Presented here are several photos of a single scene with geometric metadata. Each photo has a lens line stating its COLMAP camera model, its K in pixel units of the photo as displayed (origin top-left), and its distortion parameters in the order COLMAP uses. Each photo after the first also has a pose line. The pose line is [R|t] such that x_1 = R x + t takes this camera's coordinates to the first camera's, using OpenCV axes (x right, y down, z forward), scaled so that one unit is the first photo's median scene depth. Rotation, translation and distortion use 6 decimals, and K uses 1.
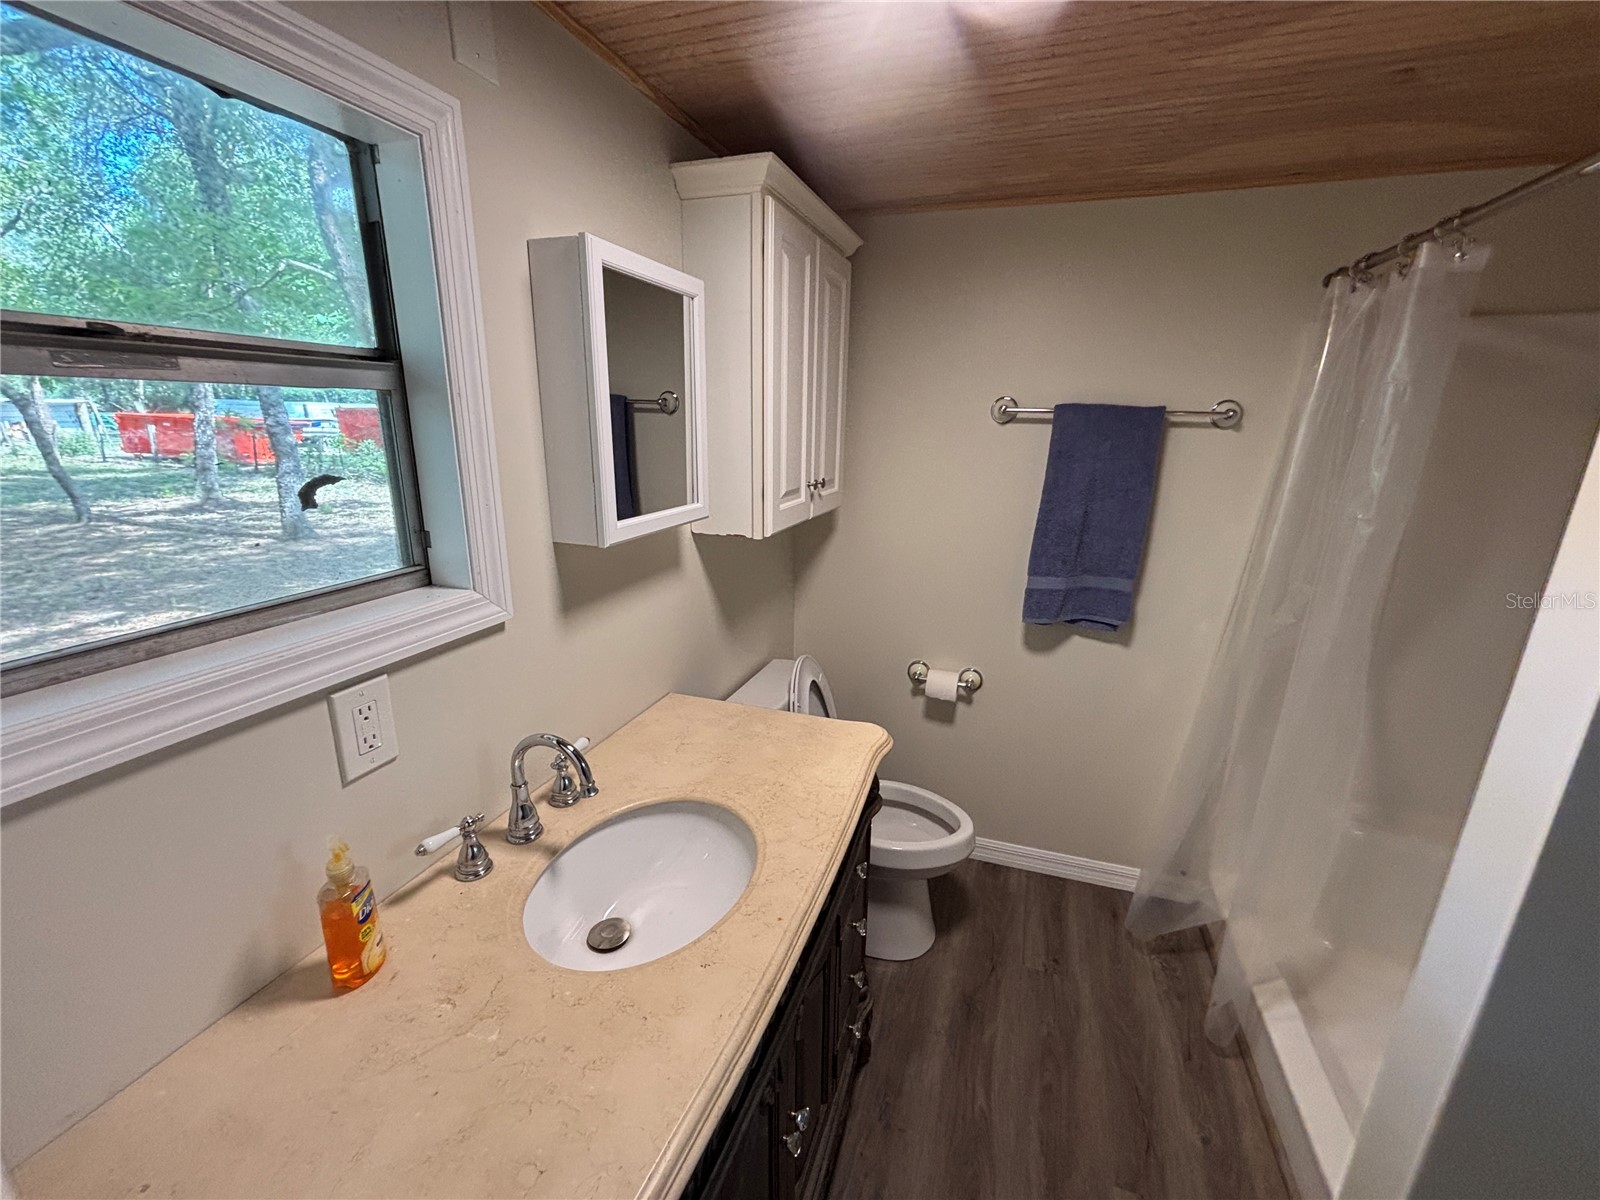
lens RADIAL K [[649.5, 0, 803.4], [0, 649.5, 598.3], [0, 0, 1]] dist [-0.000774, -0.000059]
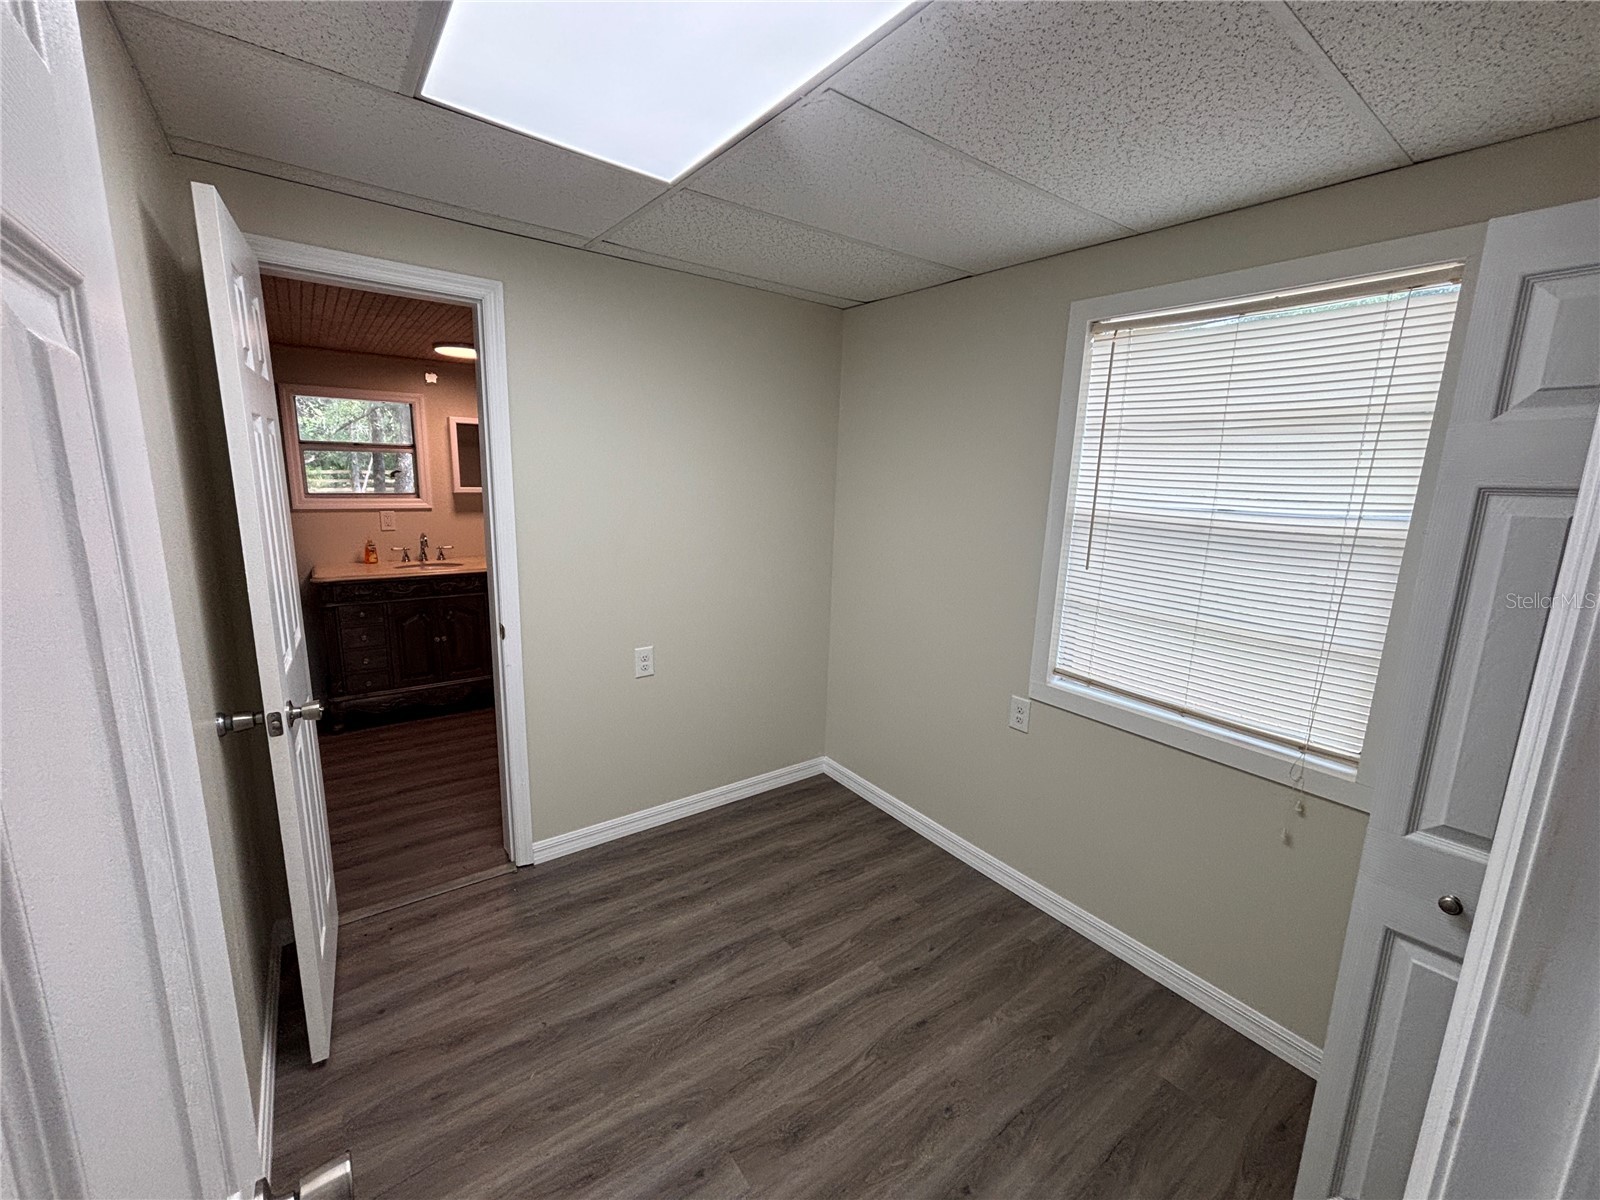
lens RADIAL K [[648.4, 0, 787.6], [0, 648.4, 597.3], [0, 0, 1]] dist [0.000023, -0.000073]
pose [[0.821475, 0.112796, -0.558977, 2.908691], [-0.165183, 0.985284, -0.043932, 0.308458], [0.545796, 0.128423, 0.828018, -0.840220]]
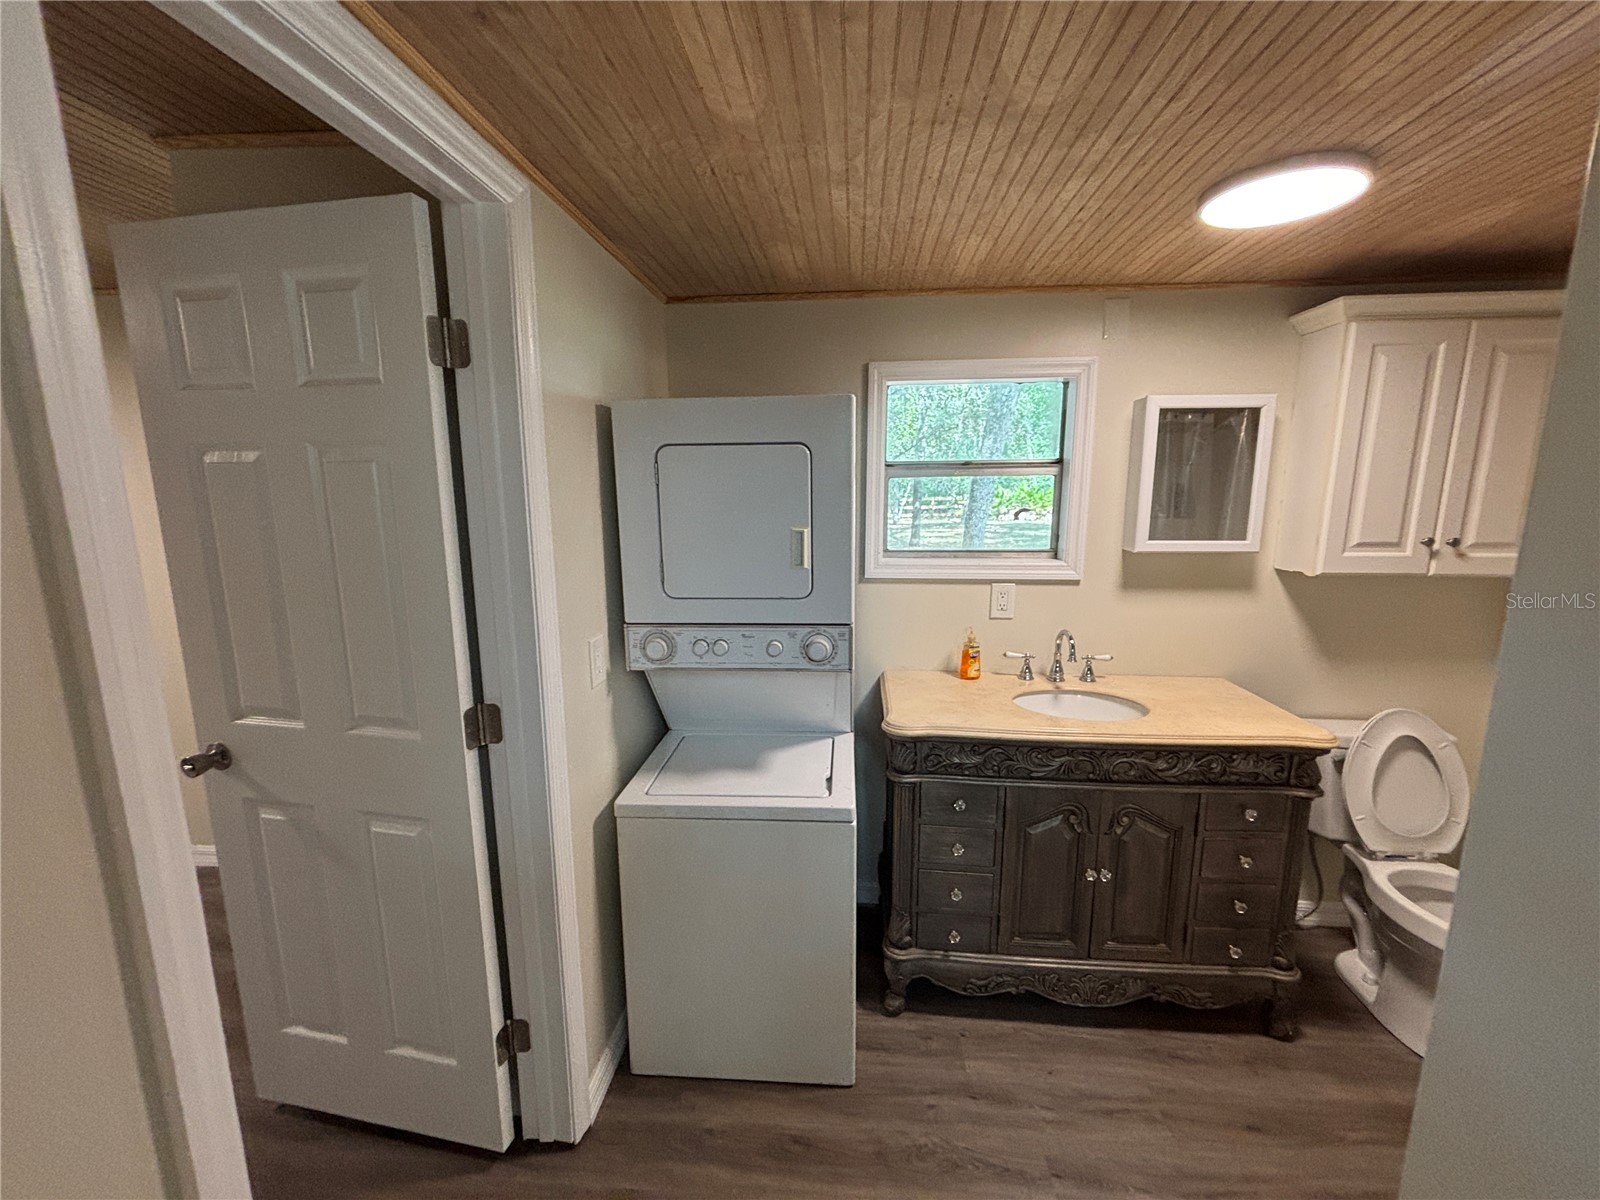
lens RADIAL K [[654.4, 0, 795.2], [0, 654.4, 604.0], [0, 0, 1]] dist [0.001911, 0.000193]
pose [[0.235452, 0.152336, -0.959873, 1.074812], [-0.253138, 0.963163, 0.090765, 0.116350], [0.938341, 0.221609, 0.265341, -0.320008]]
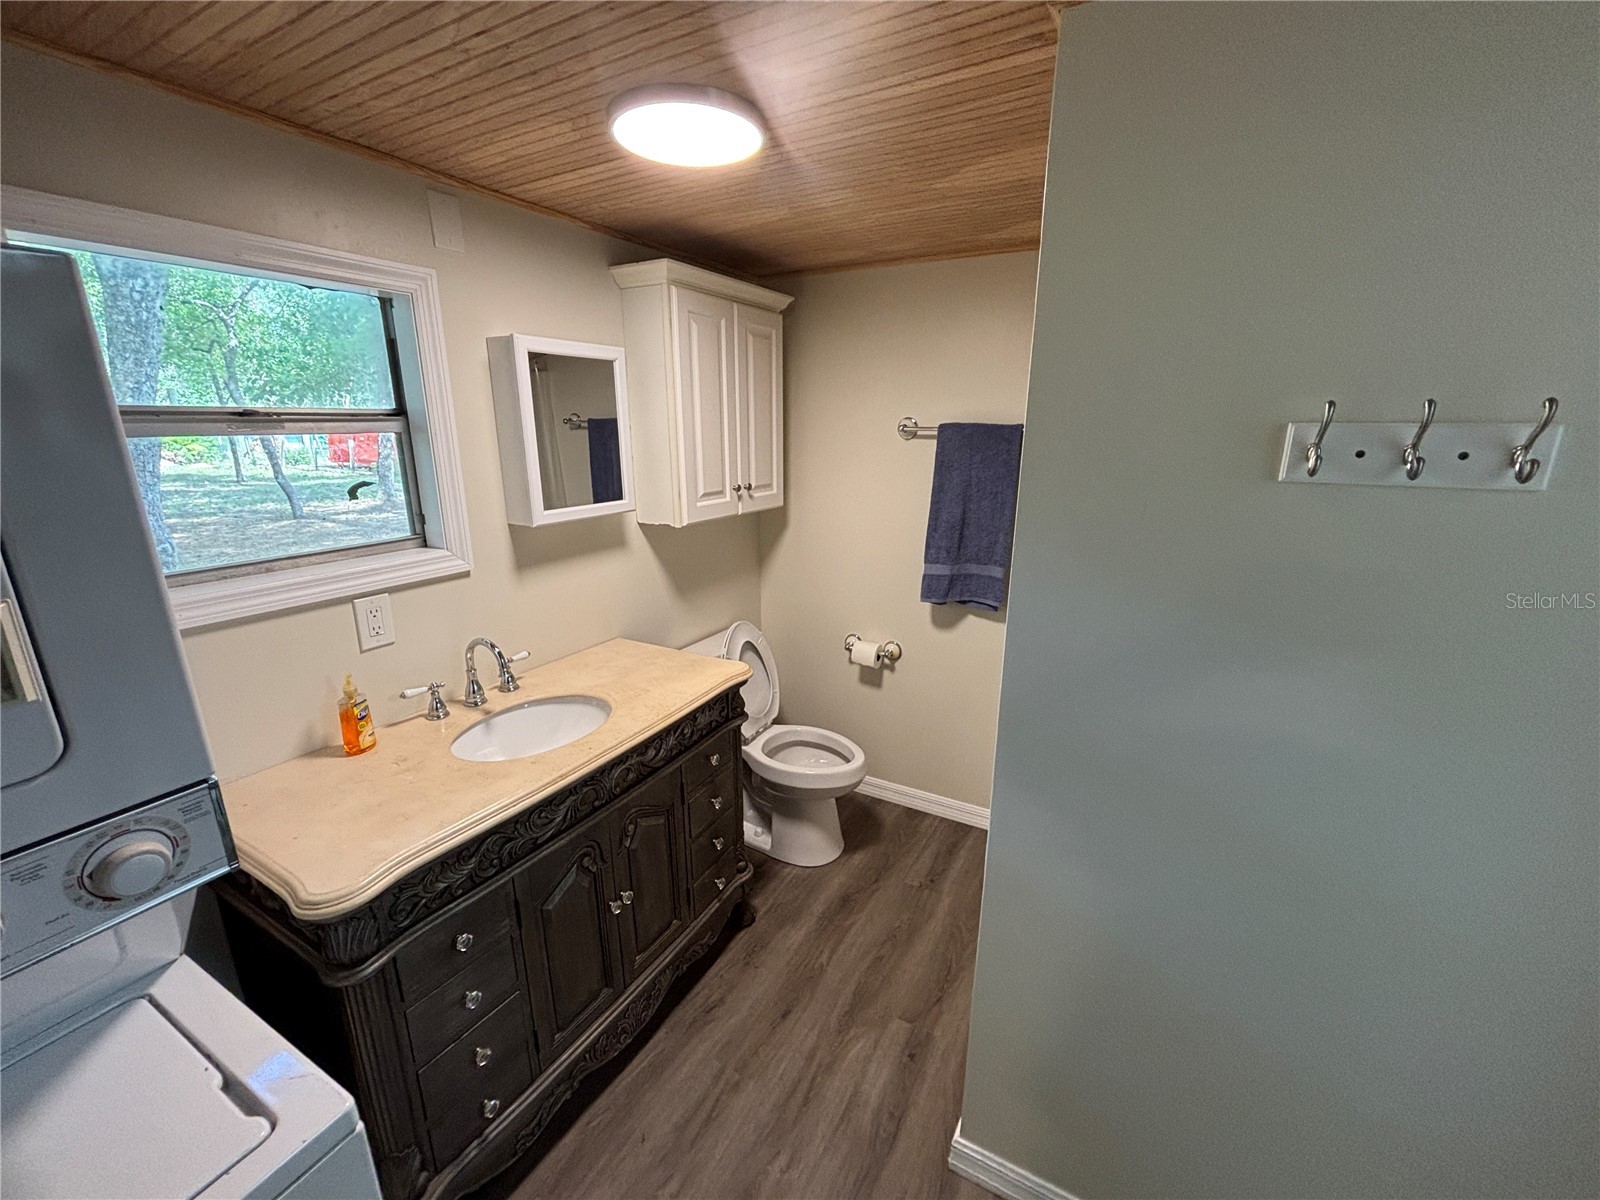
lens RADIAL K [[649.5, 0, 803.4], [0, 649.5, 598.3], [0, 0, 1]] dist [-0.000774, -0.000059]
pose [[0.983611, 0.031195, -0.177586, 0.512687], [-0.032712, 0.999449, -0.005619, 0.067190], [0.177313, 0.011336, 0.984089, -0.354345]]
